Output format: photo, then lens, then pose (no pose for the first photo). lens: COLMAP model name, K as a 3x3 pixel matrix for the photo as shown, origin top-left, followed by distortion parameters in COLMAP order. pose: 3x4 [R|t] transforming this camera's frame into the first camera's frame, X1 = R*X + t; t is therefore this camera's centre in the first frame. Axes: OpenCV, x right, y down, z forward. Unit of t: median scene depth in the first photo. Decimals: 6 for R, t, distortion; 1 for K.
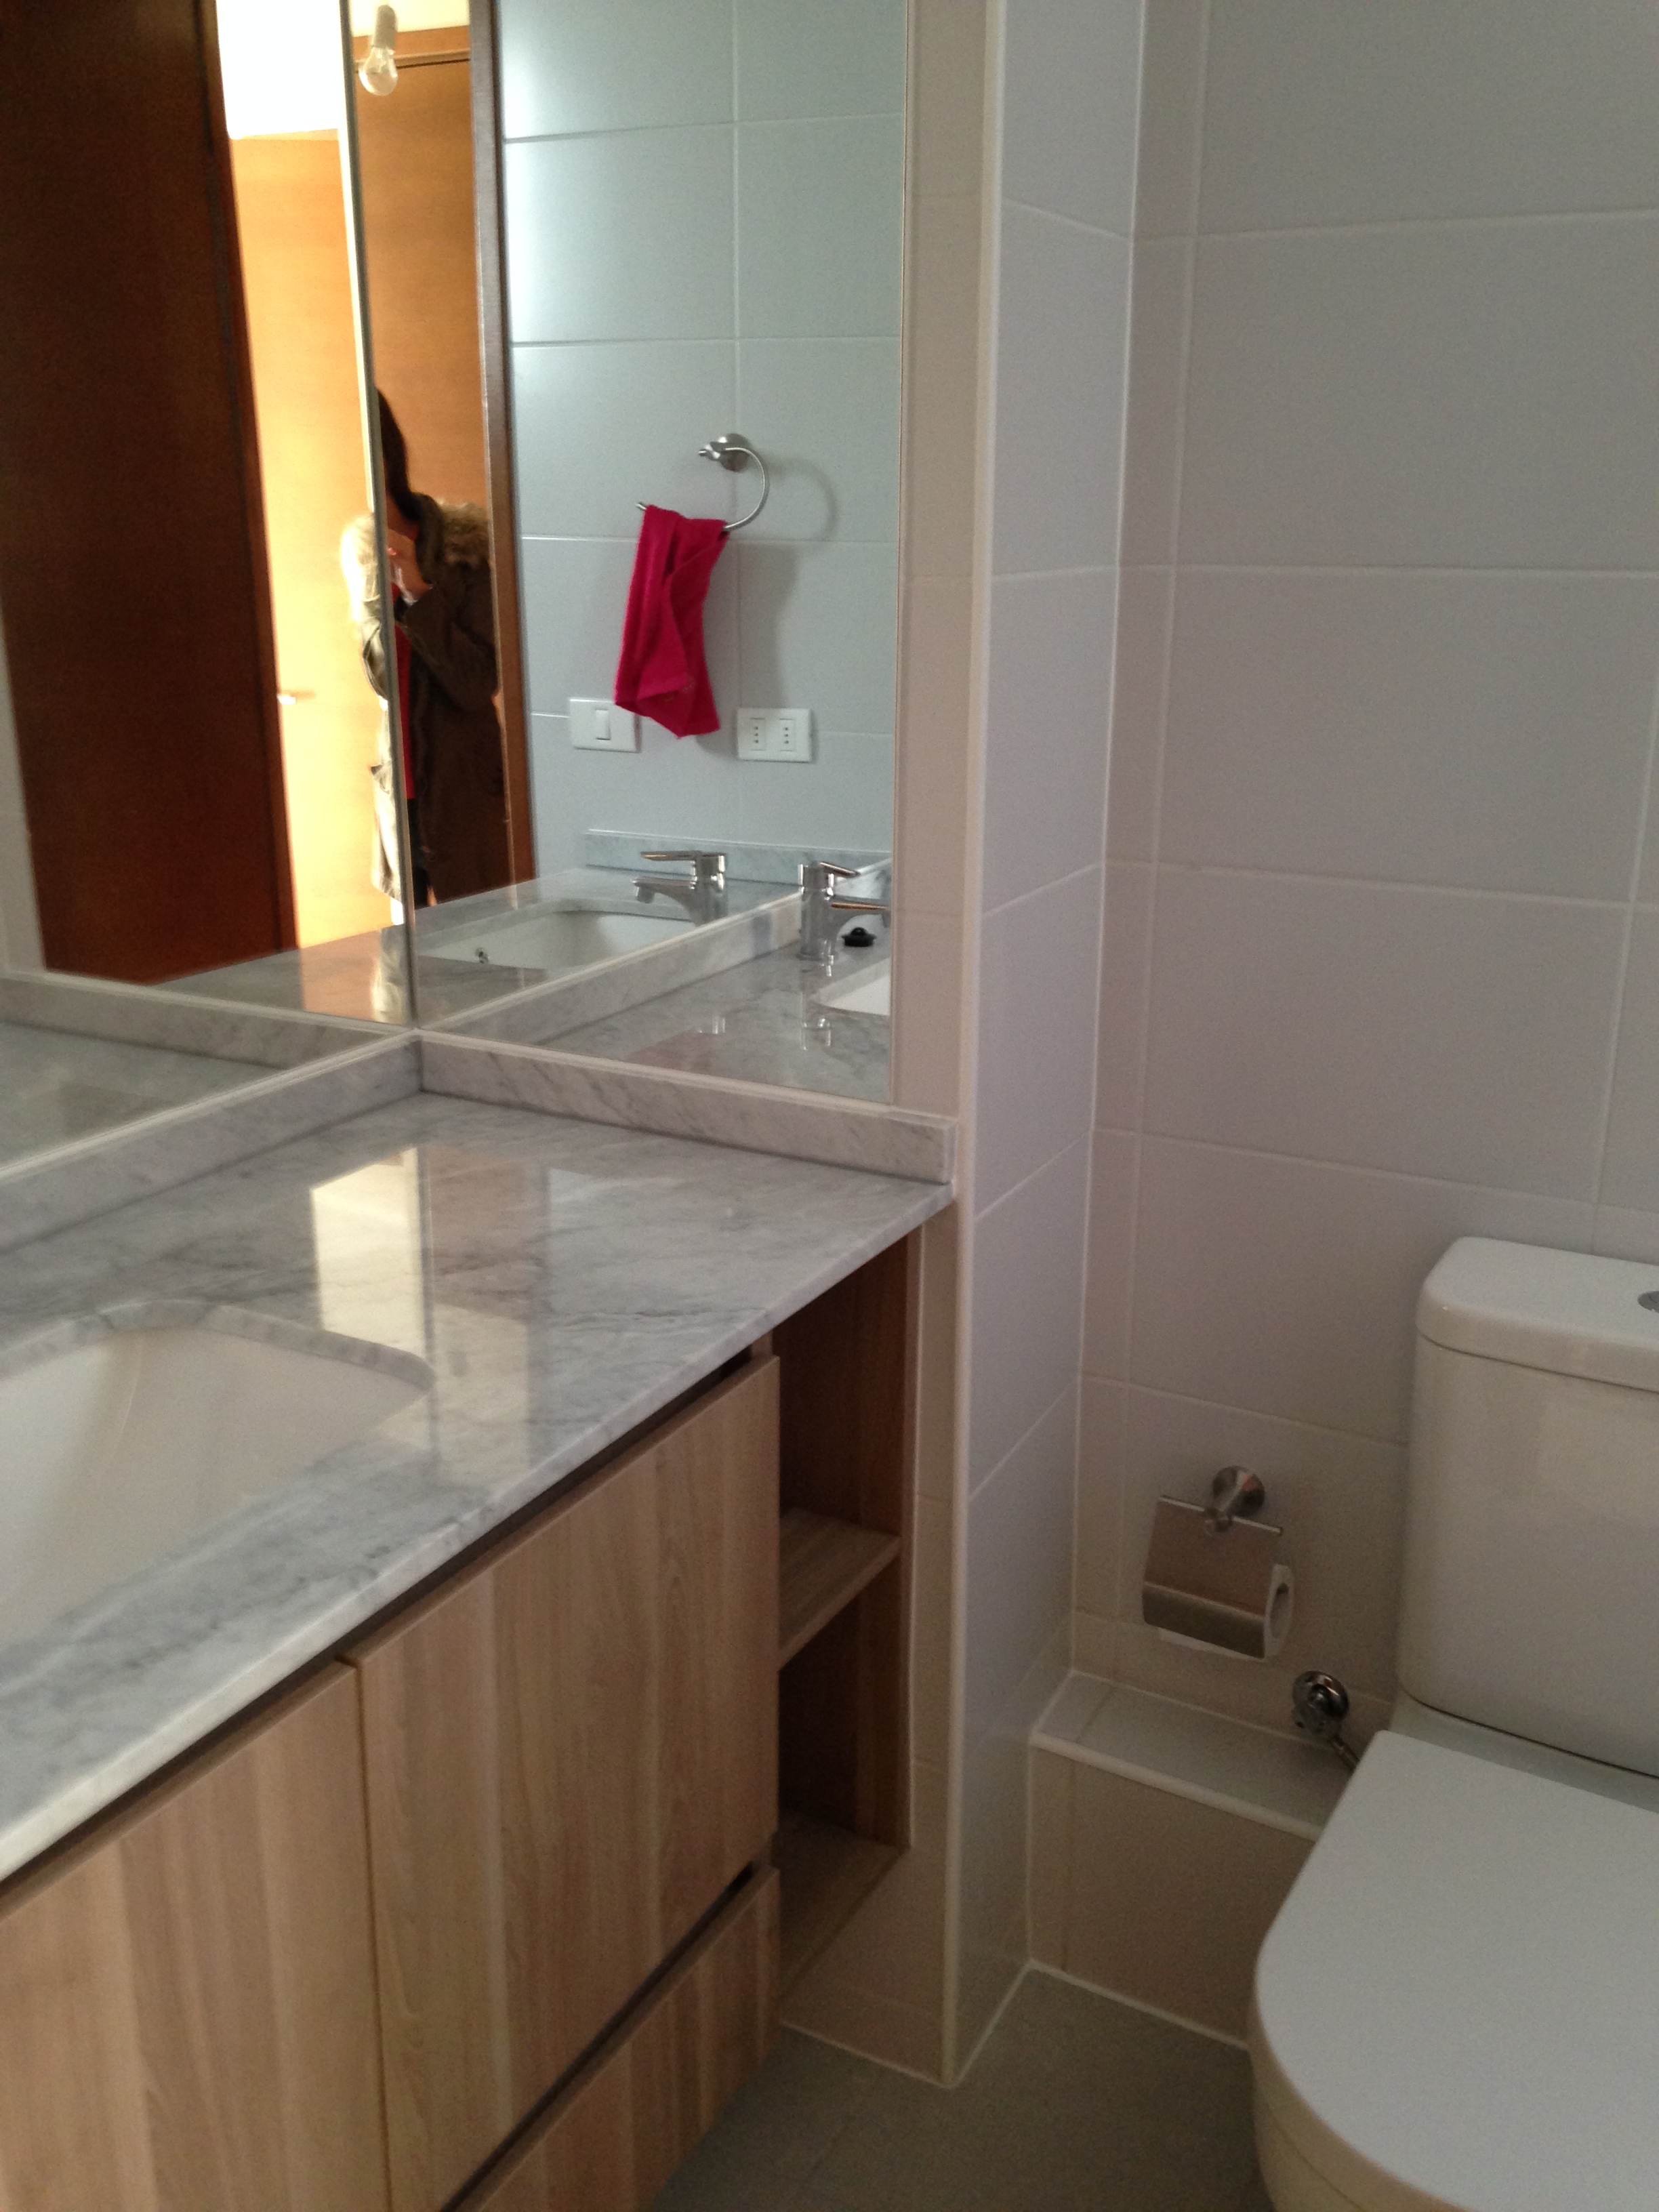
lens RADIAL K [[1945.2, 0, 829.5], [0, 1945.2, 1106.0], [0, 0, 1]] dist [0.150796, -0.247601]
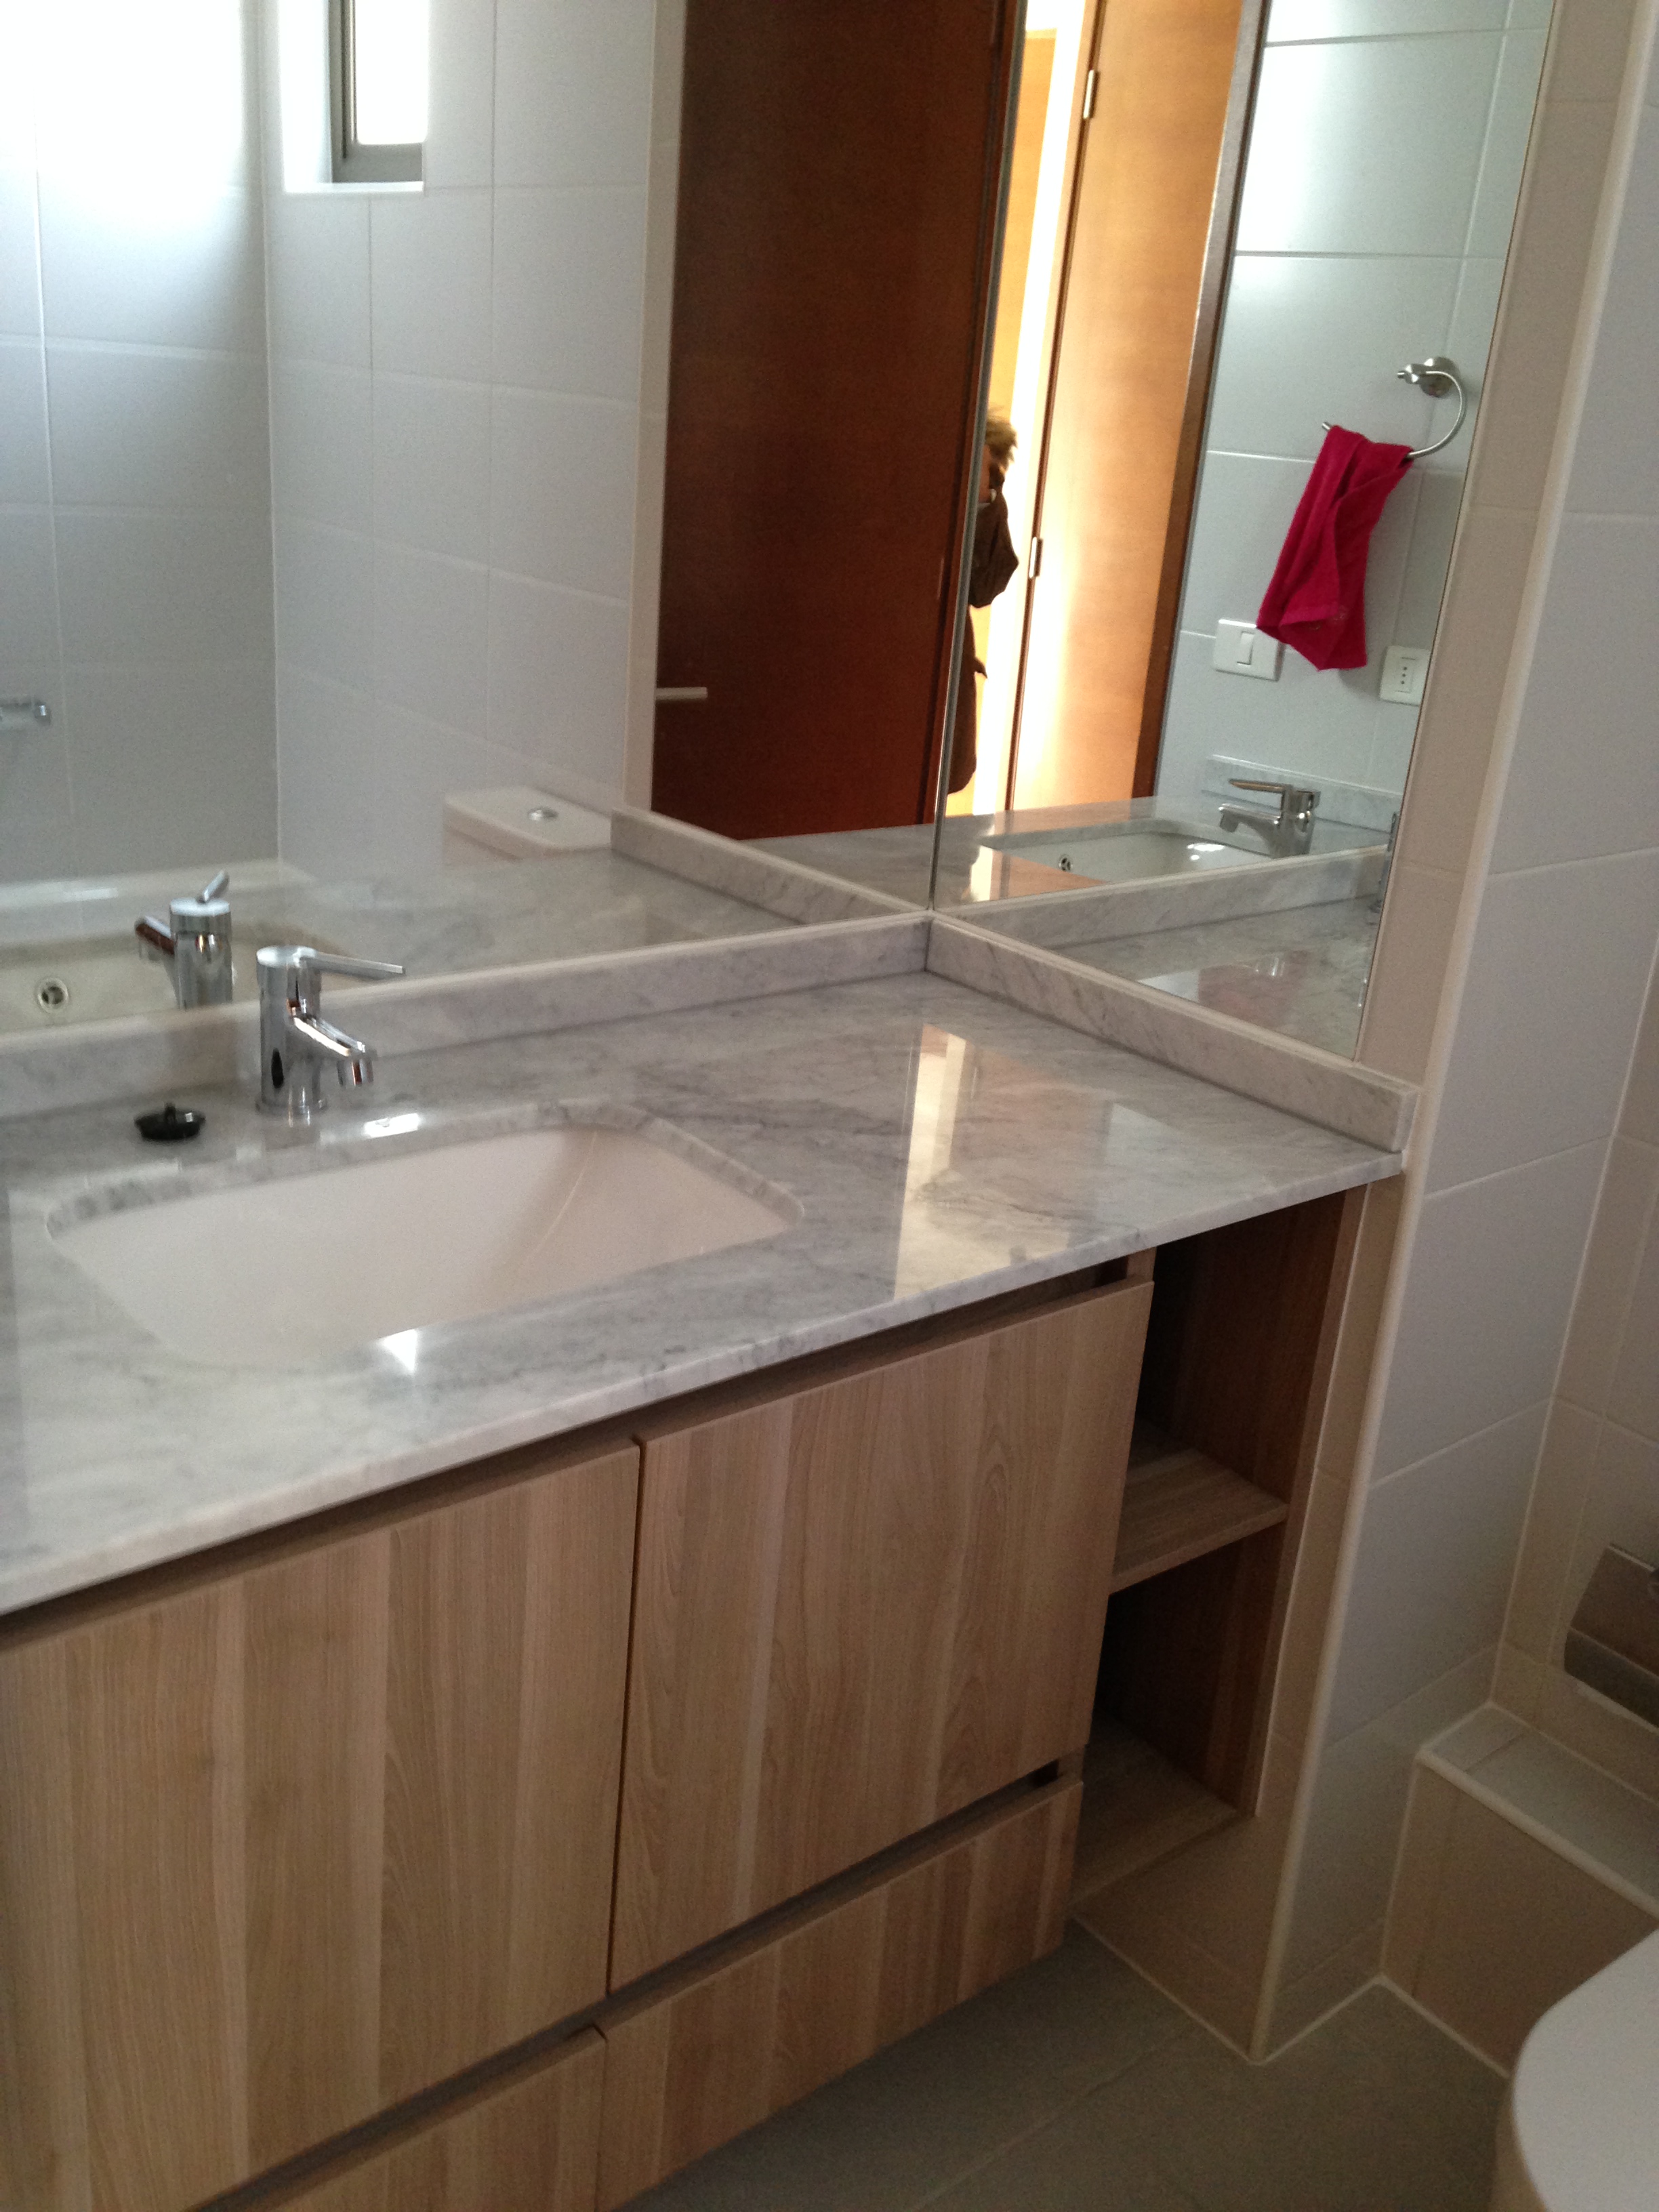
lens RADIAL K [[1945.2, 0, 829.5], [0, 1945.2, 1106.0], [0, 0, 1]] dist [0.150796, -0.247601]
pose [[0.924701, 0.192968, -0.328164, 0.105445], [-0.181536, 0.981205, 0.065440, 0.004625], [0.334624, -0.000938, 0.942351, 0.007162]]
